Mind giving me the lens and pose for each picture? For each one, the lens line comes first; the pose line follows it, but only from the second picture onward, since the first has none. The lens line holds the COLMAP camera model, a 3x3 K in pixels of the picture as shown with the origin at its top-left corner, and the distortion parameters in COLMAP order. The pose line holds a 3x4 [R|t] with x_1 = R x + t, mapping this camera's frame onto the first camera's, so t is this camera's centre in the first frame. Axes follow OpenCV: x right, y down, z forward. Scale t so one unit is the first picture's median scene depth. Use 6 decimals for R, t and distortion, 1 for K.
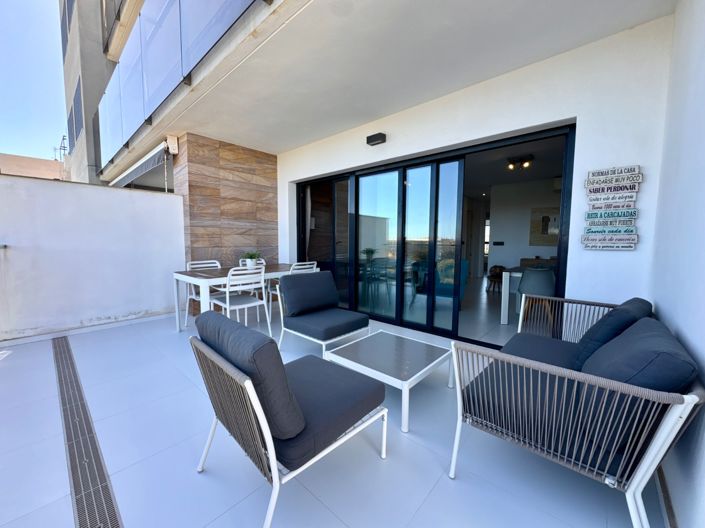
lens RADIAL K [[280.5, 0, 348.1], [0, 280.5, 262.4], [0, 0, 1]] dist [-0.004341, 0.000144]
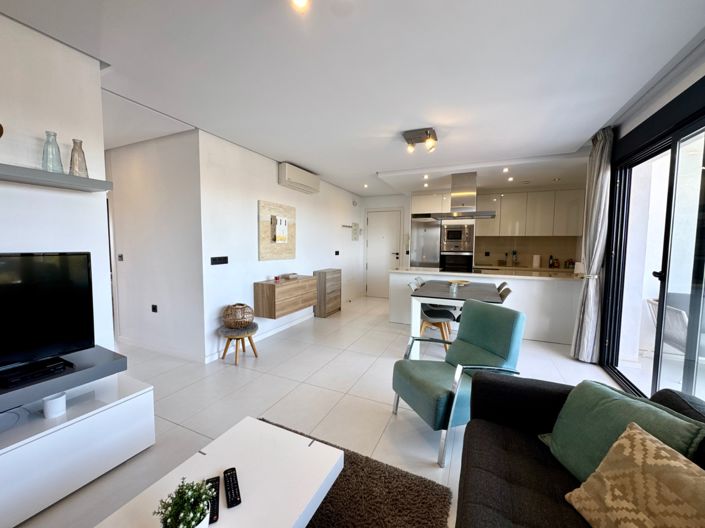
lens RADIAL K [[280.5, 0, 351.5], [0, 280.5, 262.8], [0, 0, 1]] dist [-0.004341, 0.000144]
pose [[-0.302567, -0.074053, 0.950247, 0.010172], [0.064220, 0.993128, 0.097843, -0.129923], [-0.950962, 0.090629, -0.295731, 1.250361]]
